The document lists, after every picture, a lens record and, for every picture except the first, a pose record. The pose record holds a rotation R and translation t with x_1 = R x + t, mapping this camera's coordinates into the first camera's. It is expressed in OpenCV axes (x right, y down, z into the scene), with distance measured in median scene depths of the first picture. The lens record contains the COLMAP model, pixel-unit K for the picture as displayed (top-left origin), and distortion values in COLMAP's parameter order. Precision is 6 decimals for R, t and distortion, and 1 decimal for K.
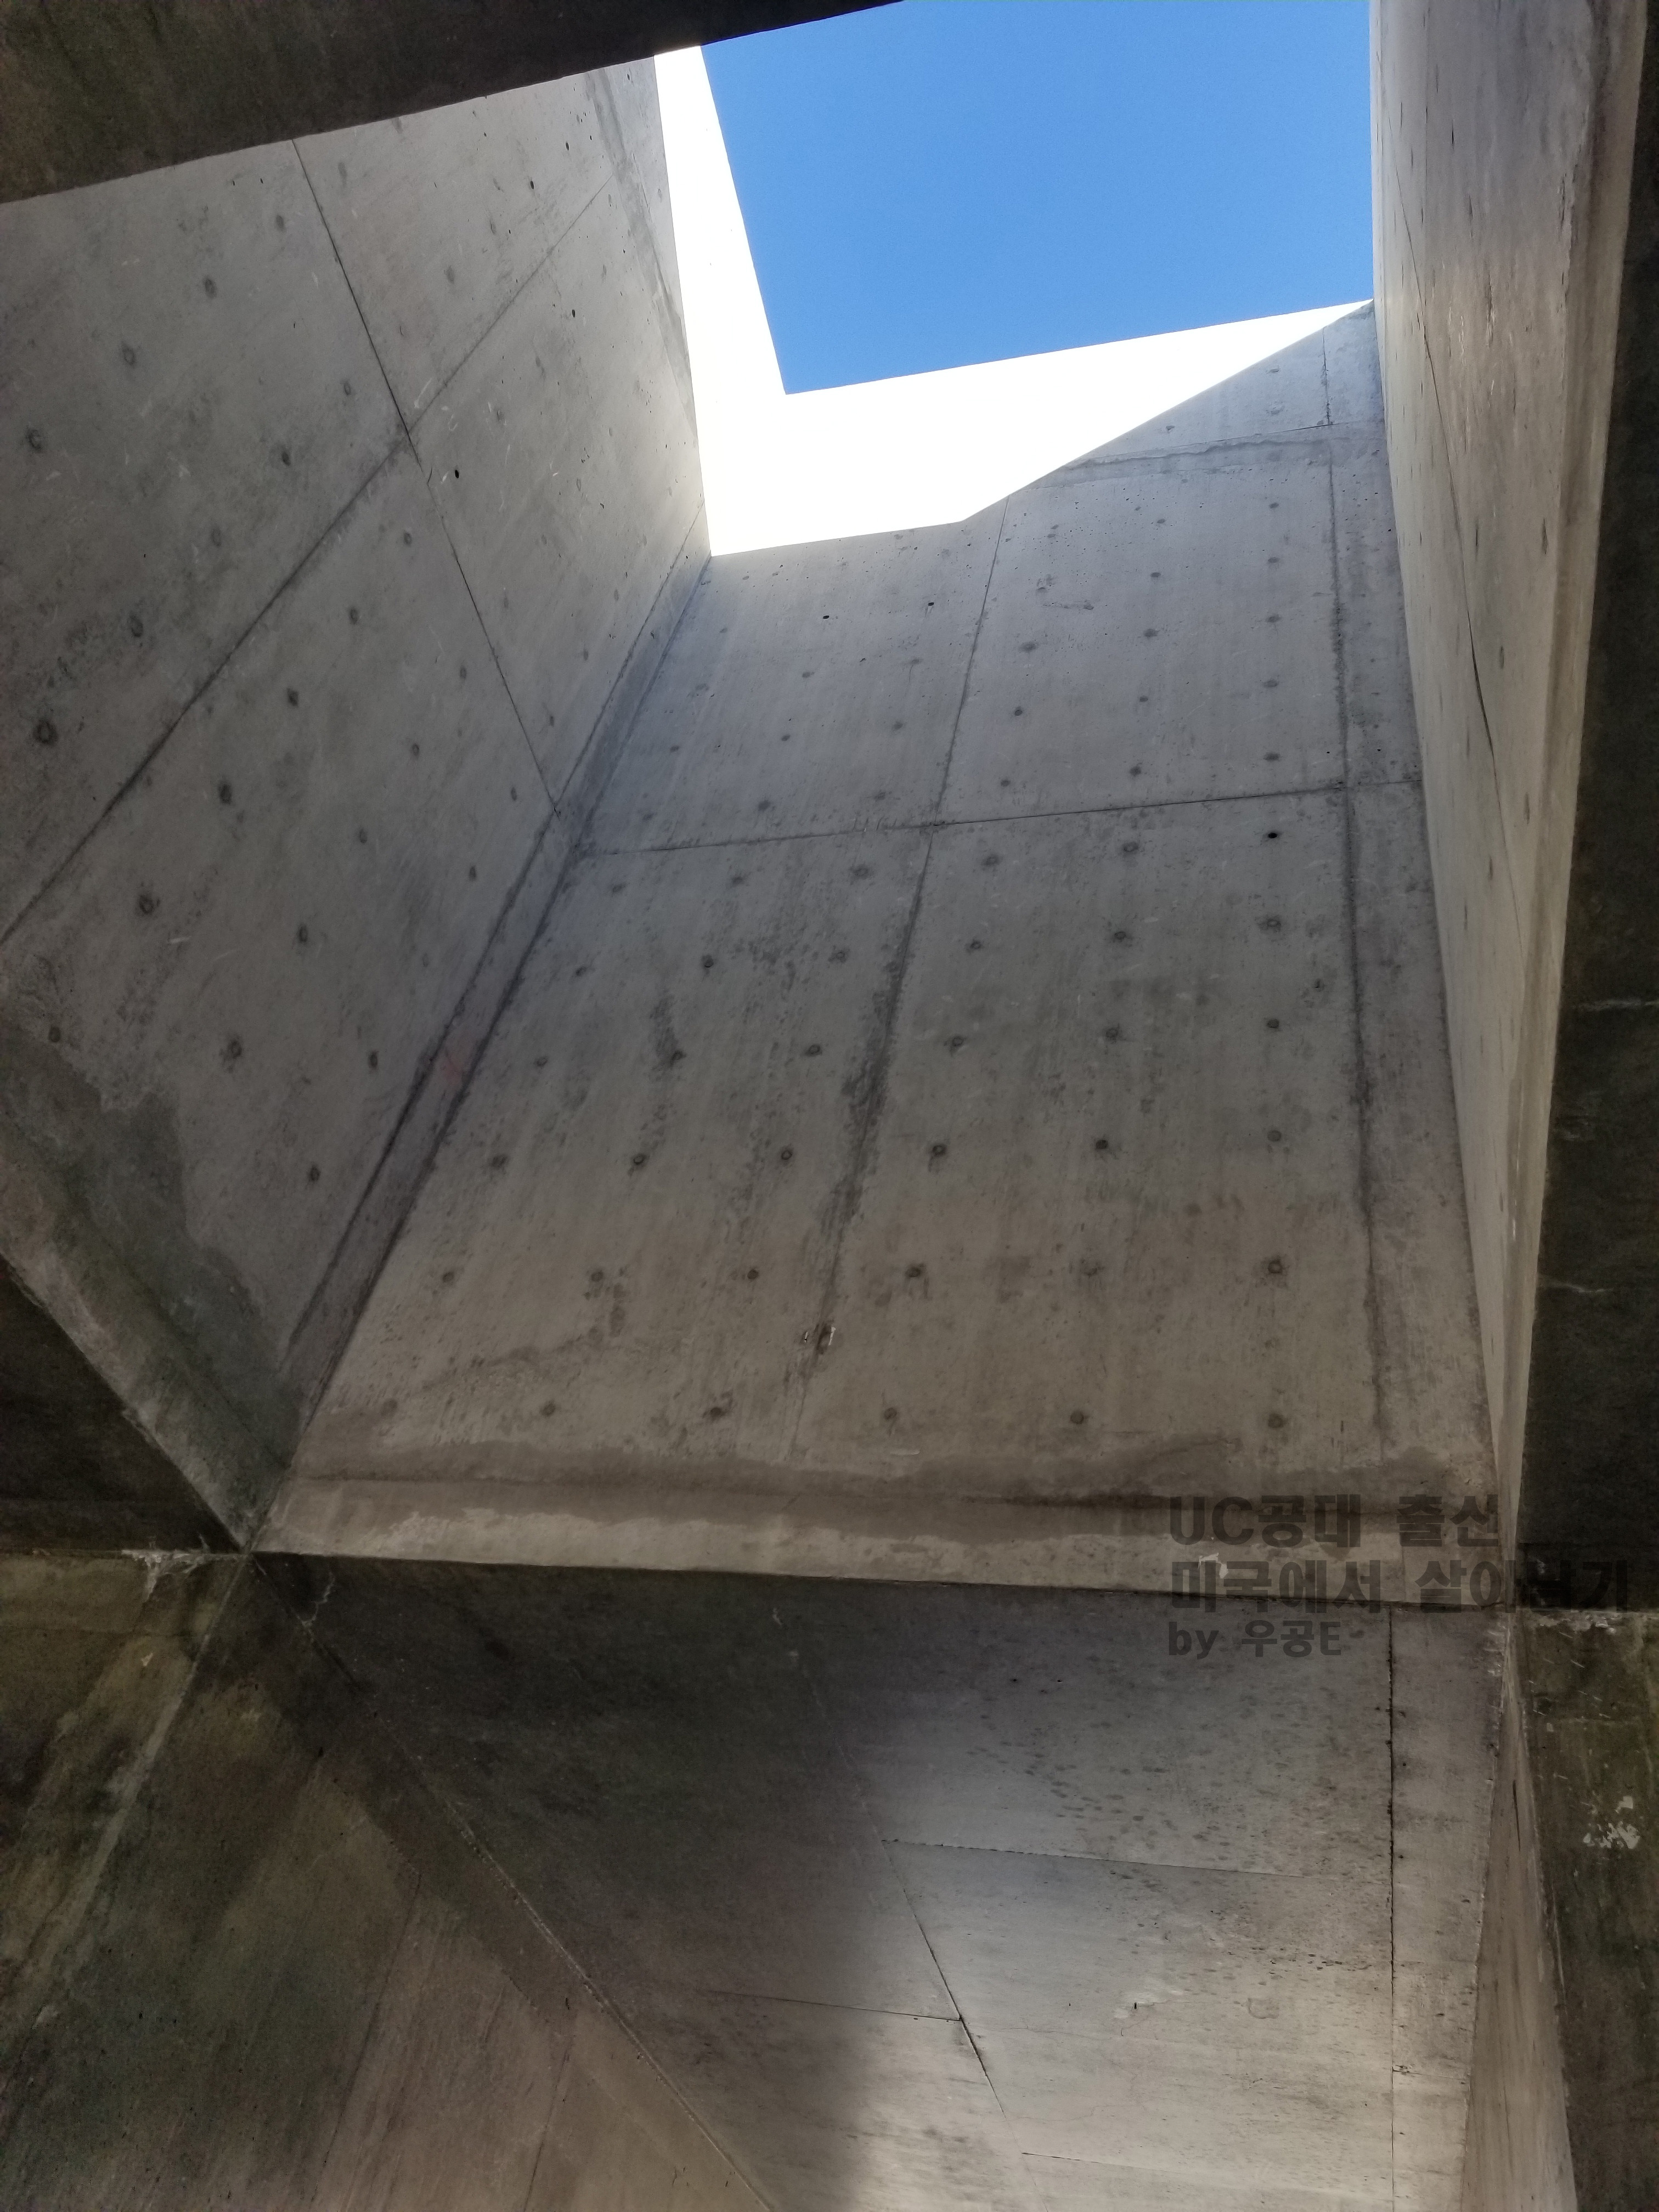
lens RADIAL K [[1726.4, 0, 819.3], [0, 1726.4, 1112.7], [0, 0, 1]] dist [0.052502, -0.092673]
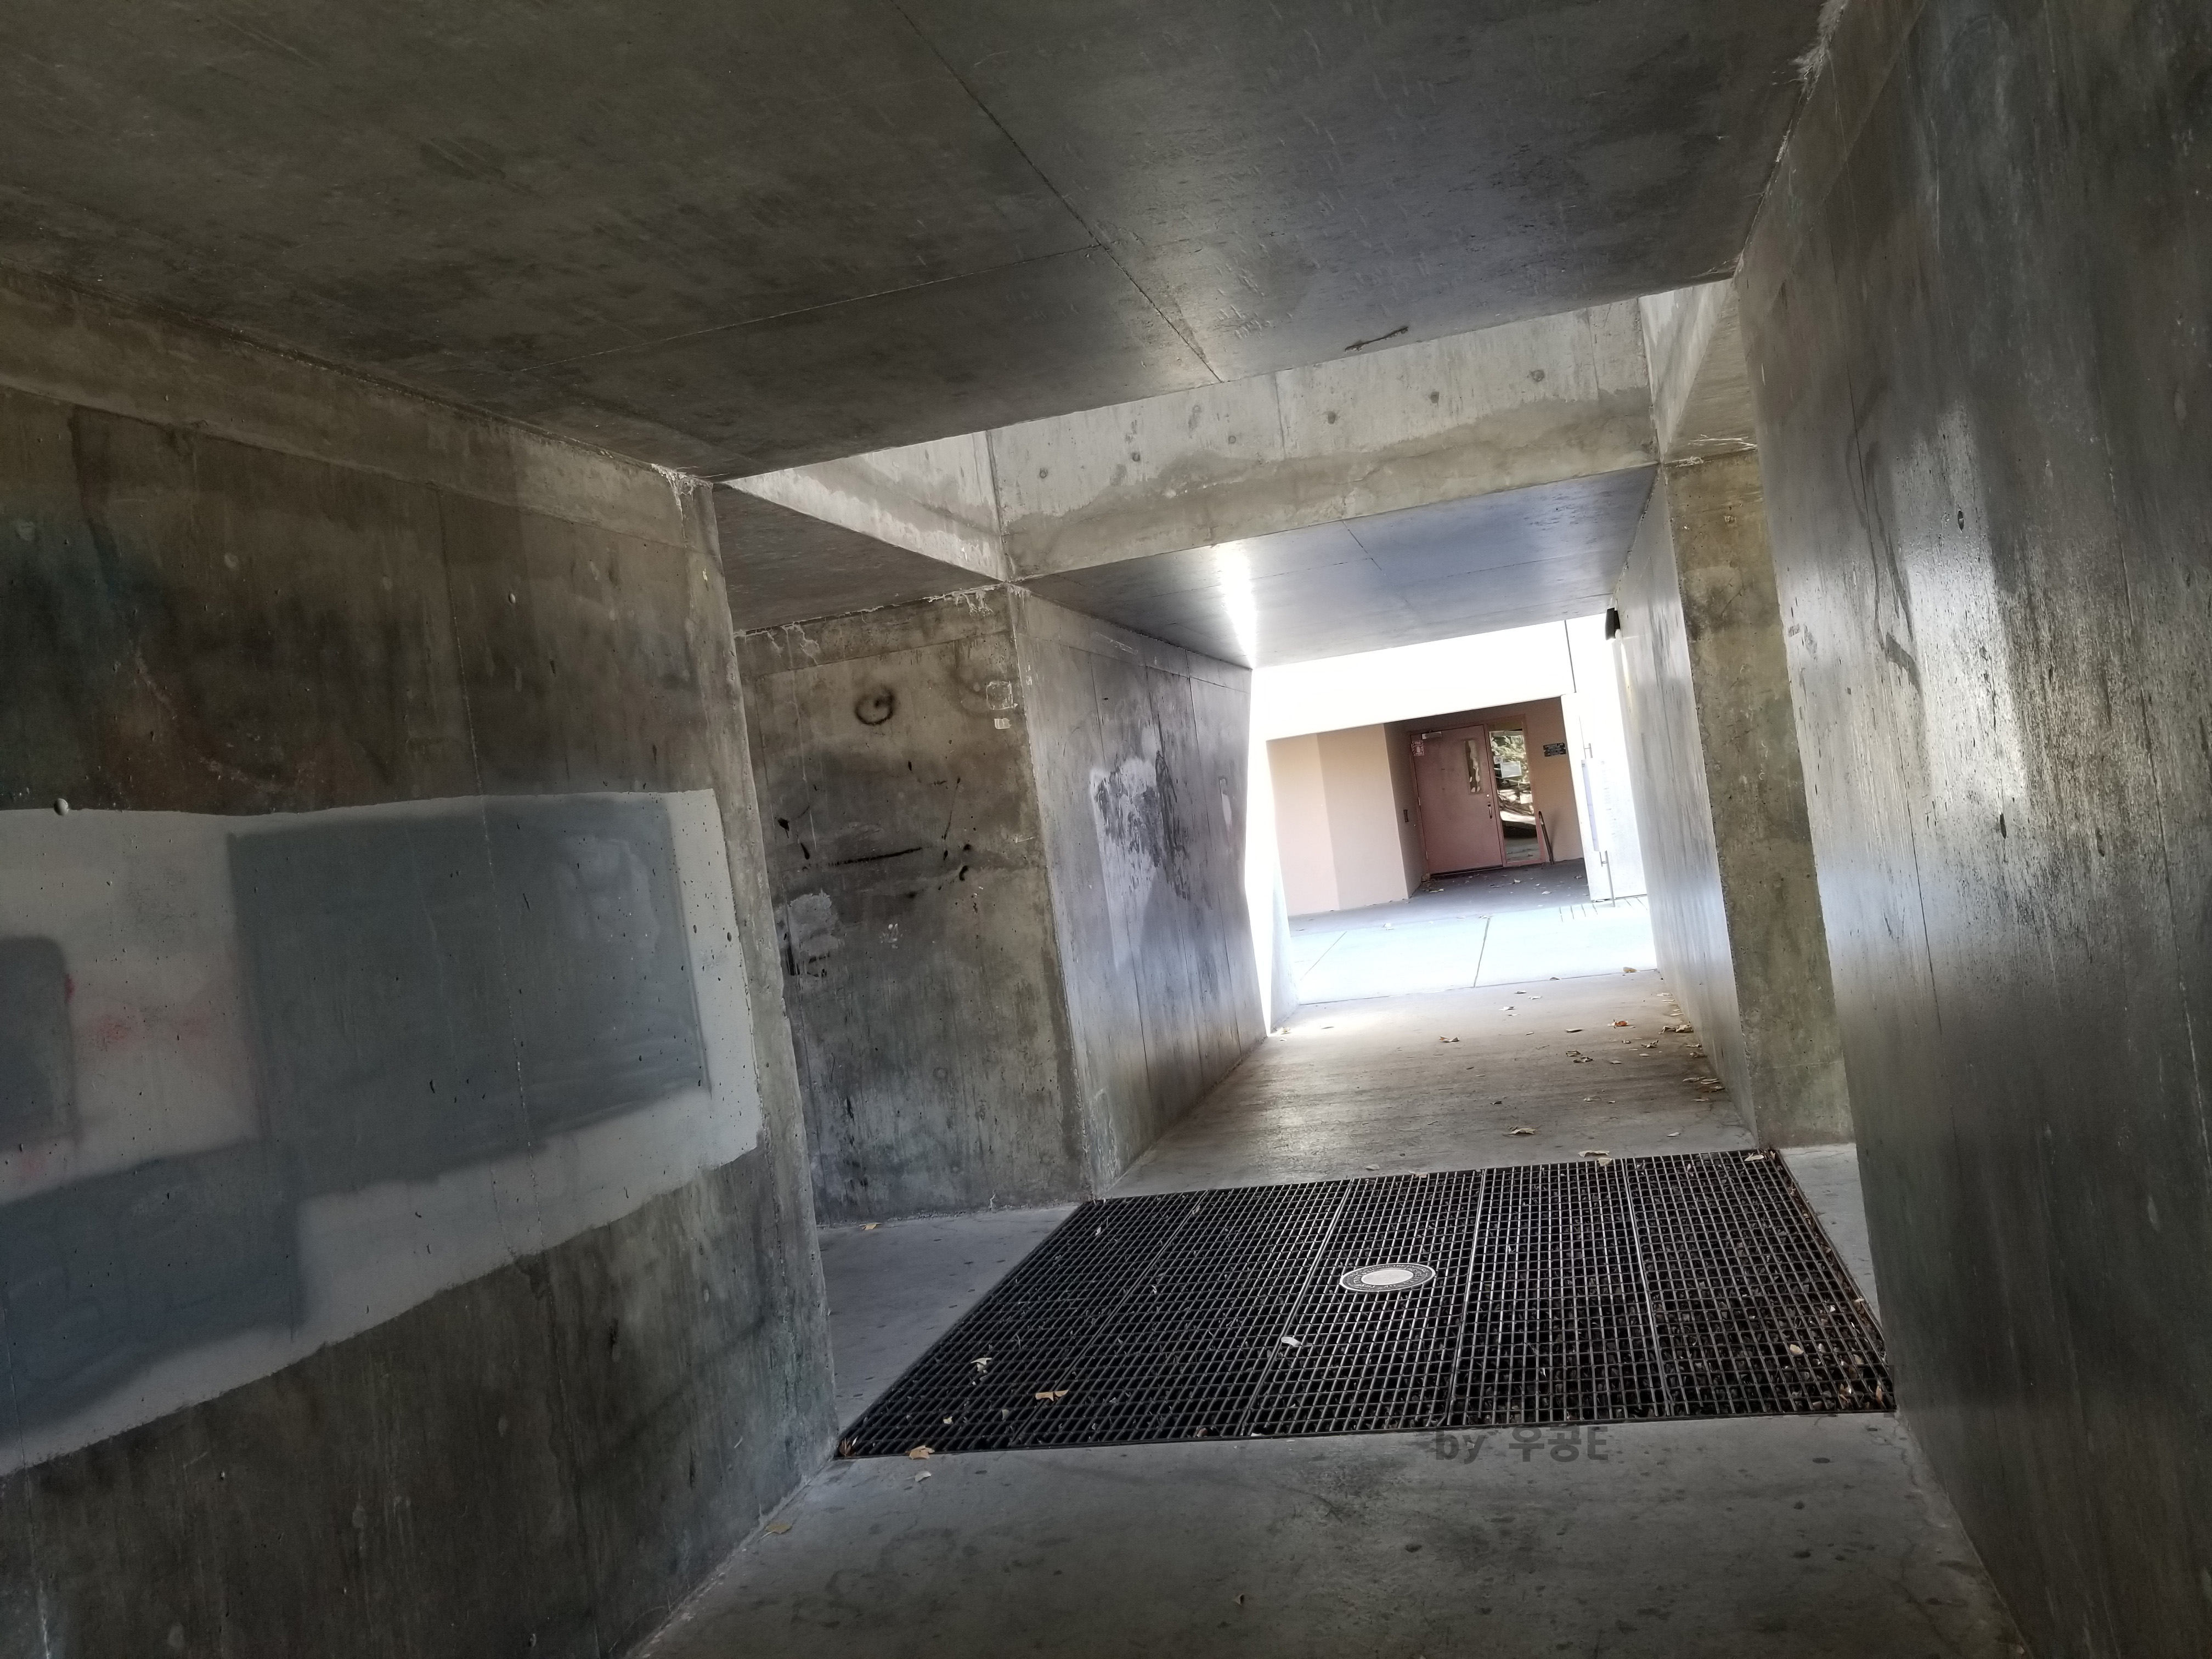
lens RADIAL K [[1726.4, 0, 1106.0], [0, 1726.4, 829.1], [0, 0, 1]] dist [0.052502, -0.092673]
pose [[-0.003011, -0.185095, 0.982716, -1.609007], [-0.599405, 0.786947, 0.146385, 0.104509], [-0.800440, -0.588604, -0.113316, 0.794567]]
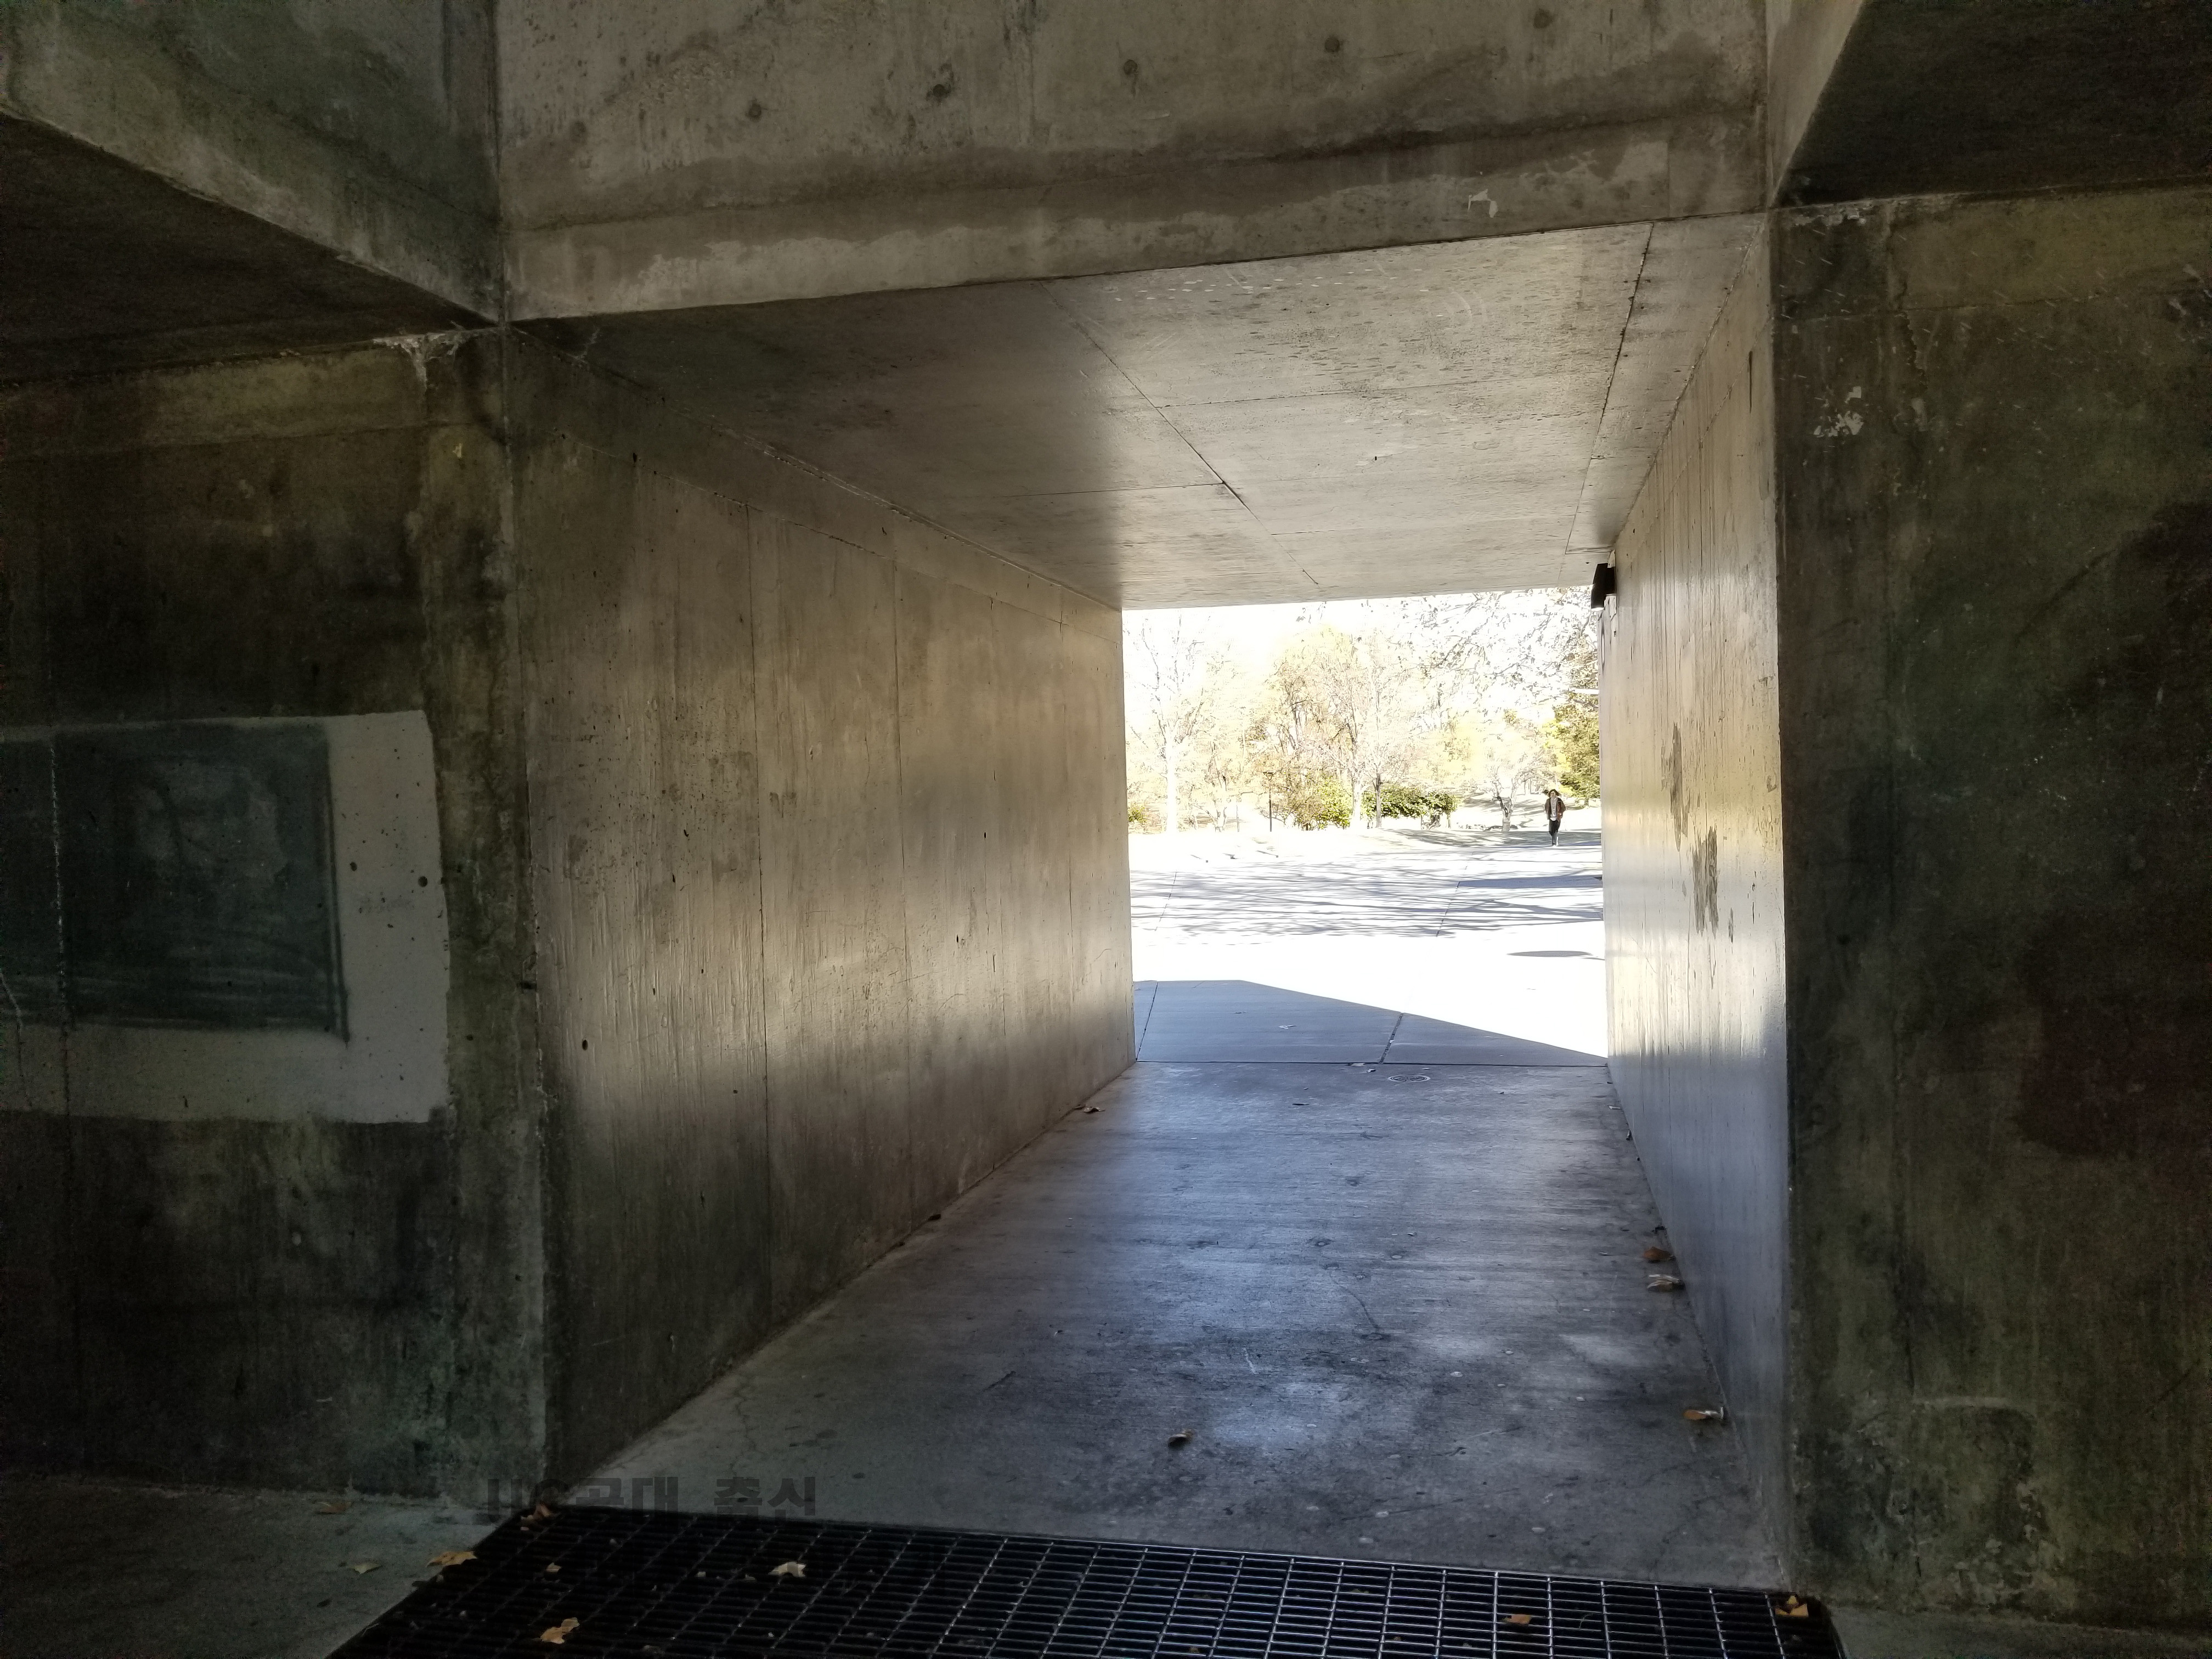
lens RADIAL K [[1726.4, 0, 1125.2], [0, 1726.4, 847.4], [0, 0, 1]] dist [0.052502, -0.092673]
pose [[0.978613, -0.205666, 0.004319, -0.050972], [0.138406, 0.673817, 0.725820, -0.219040], [-0.152187, -0.709699, 0.687871, 0.060257]]
